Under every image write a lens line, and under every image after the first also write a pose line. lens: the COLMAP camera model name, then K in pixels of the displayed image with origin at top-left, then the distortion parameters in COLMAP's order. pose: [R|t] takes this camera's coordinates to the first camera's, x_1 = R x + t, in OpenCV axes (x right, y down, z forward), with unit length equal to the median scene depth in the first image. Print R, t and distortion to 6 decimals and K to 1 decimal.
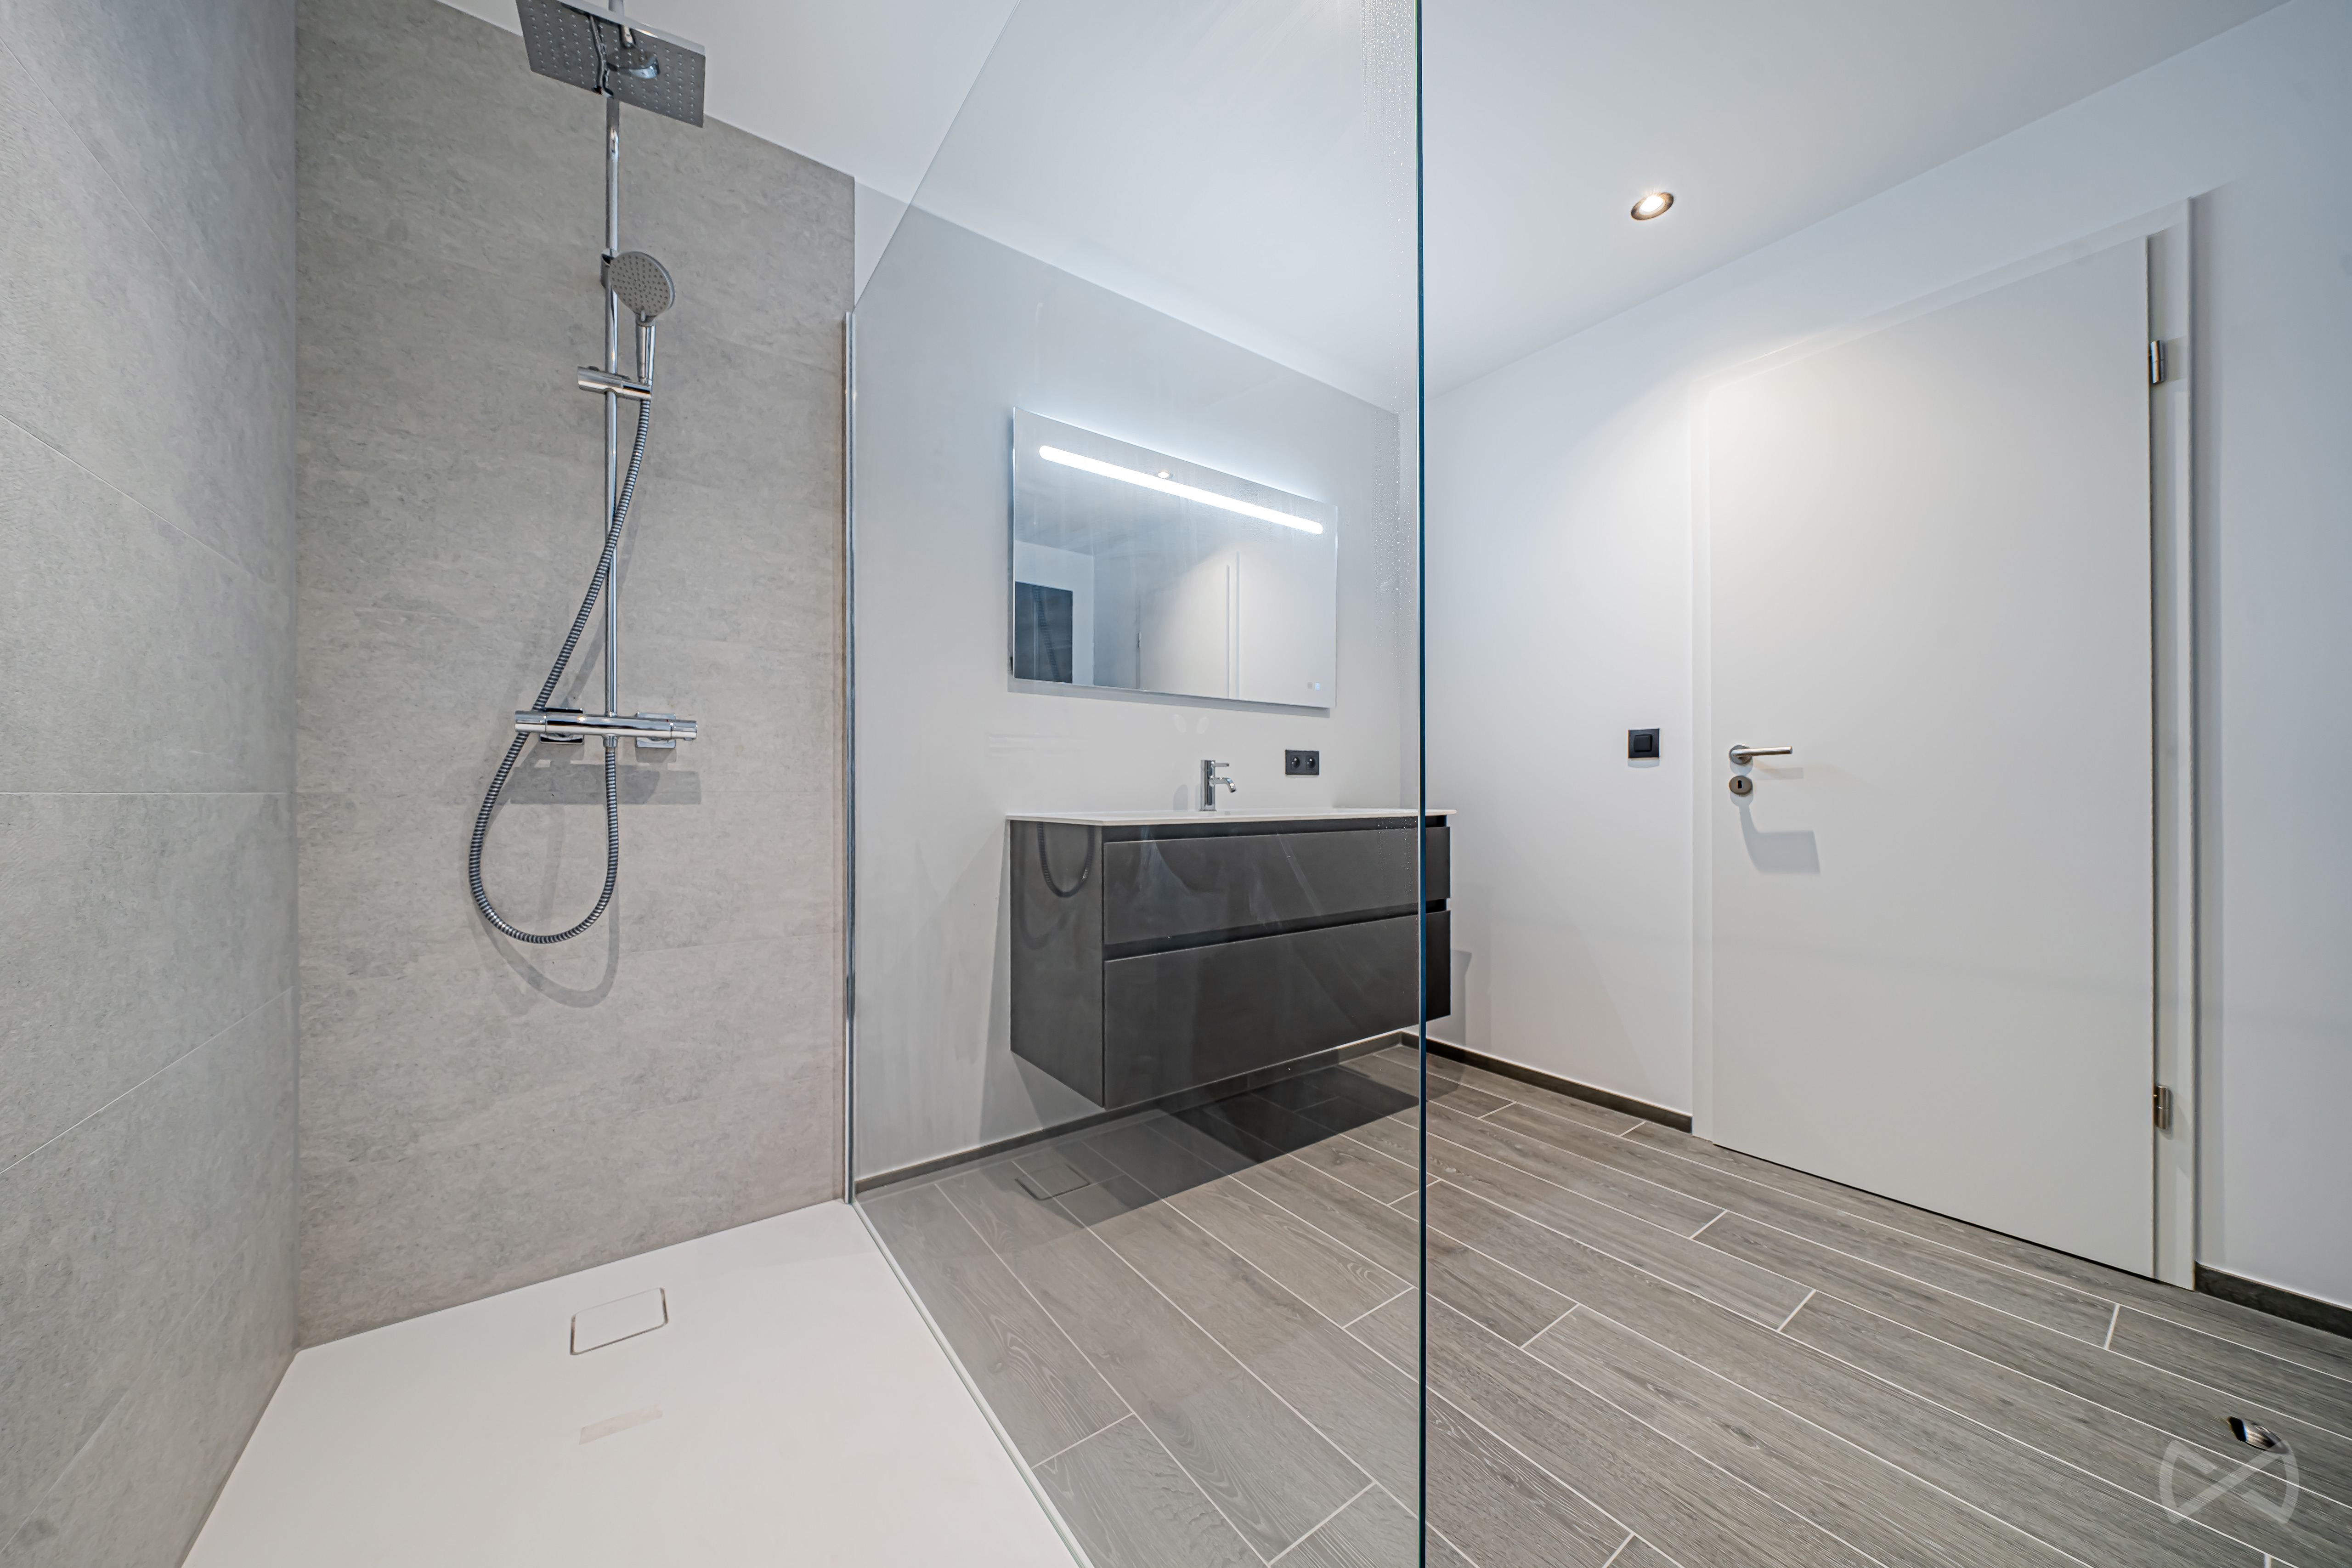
lens RADIAL K [[794.5, 0, 1174.8], [0, 794.5, 791.8], [0, 0, 1]] dist [0.000187, -0.000105]
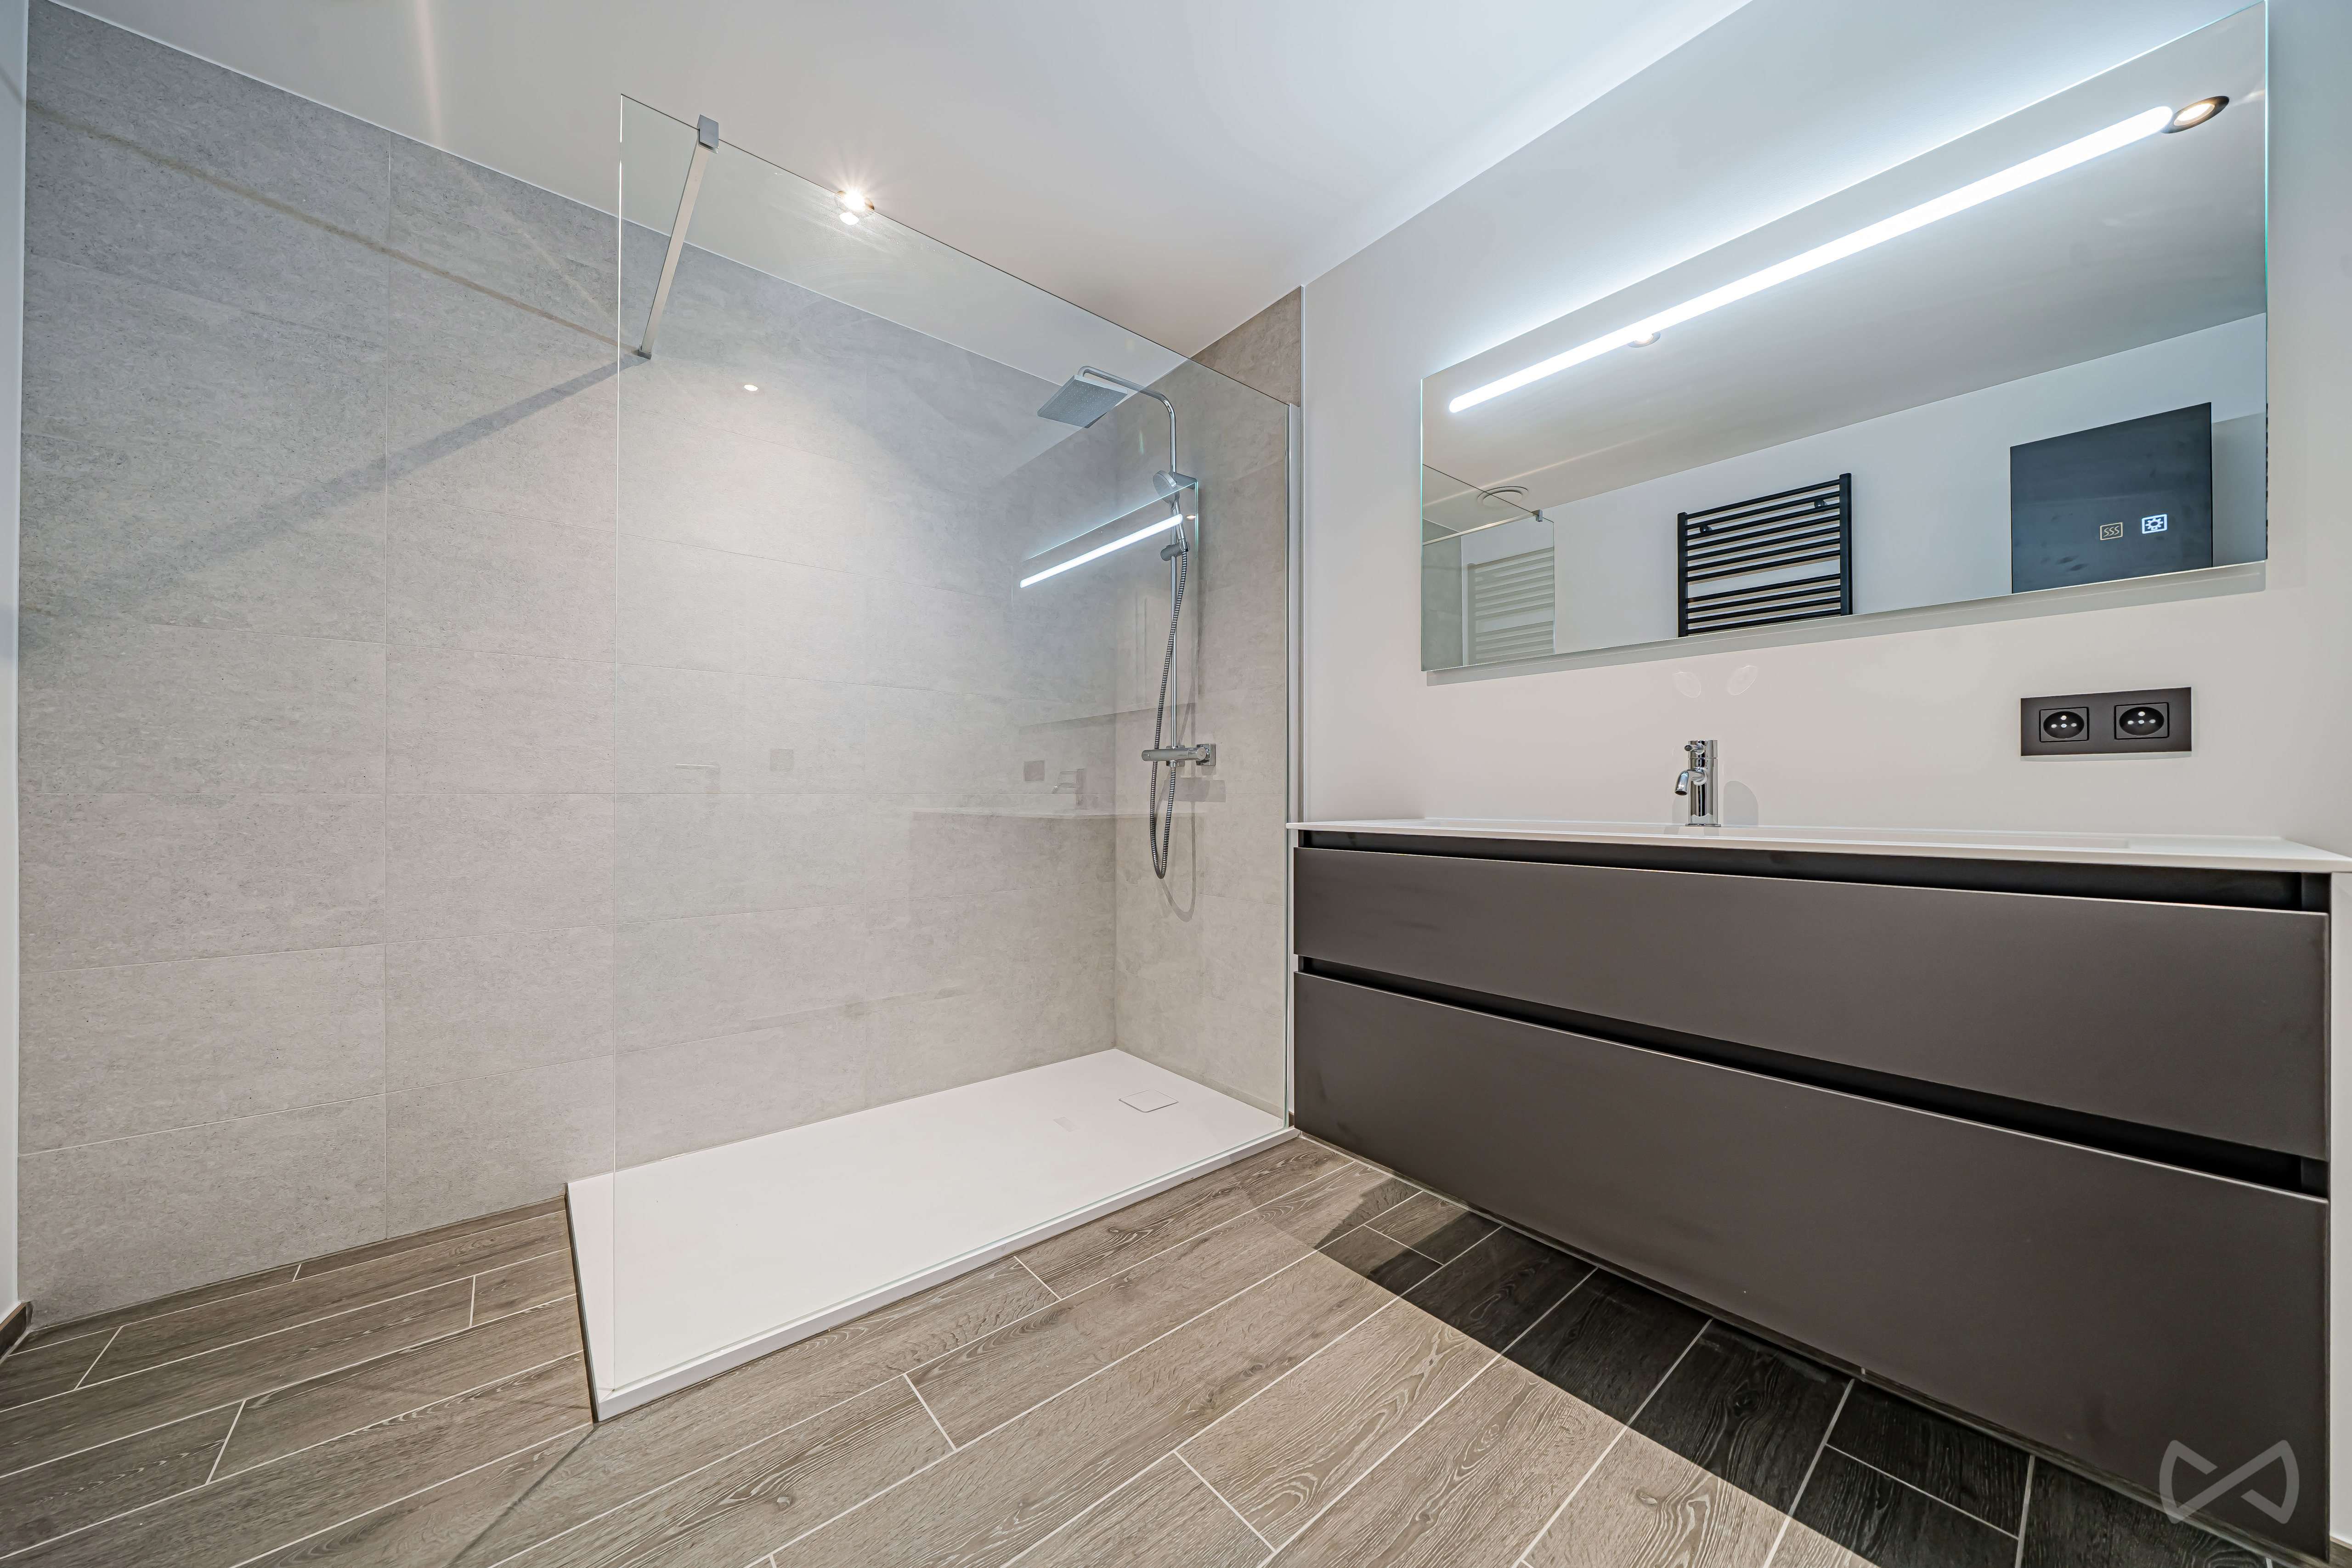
lens RADIAL K [[794.5, 0, 1174.8], [0, 794.5, 791.8], [0, 0, 1]] dist [0.000187, -0.000105]
pose [[0.067033, -0.001749, -0.997749, 0.895558], [0.000836, 0.999998, -0.001697, -0.001308], [0.997750, -0.000721, 0.067034, 0.824947]]
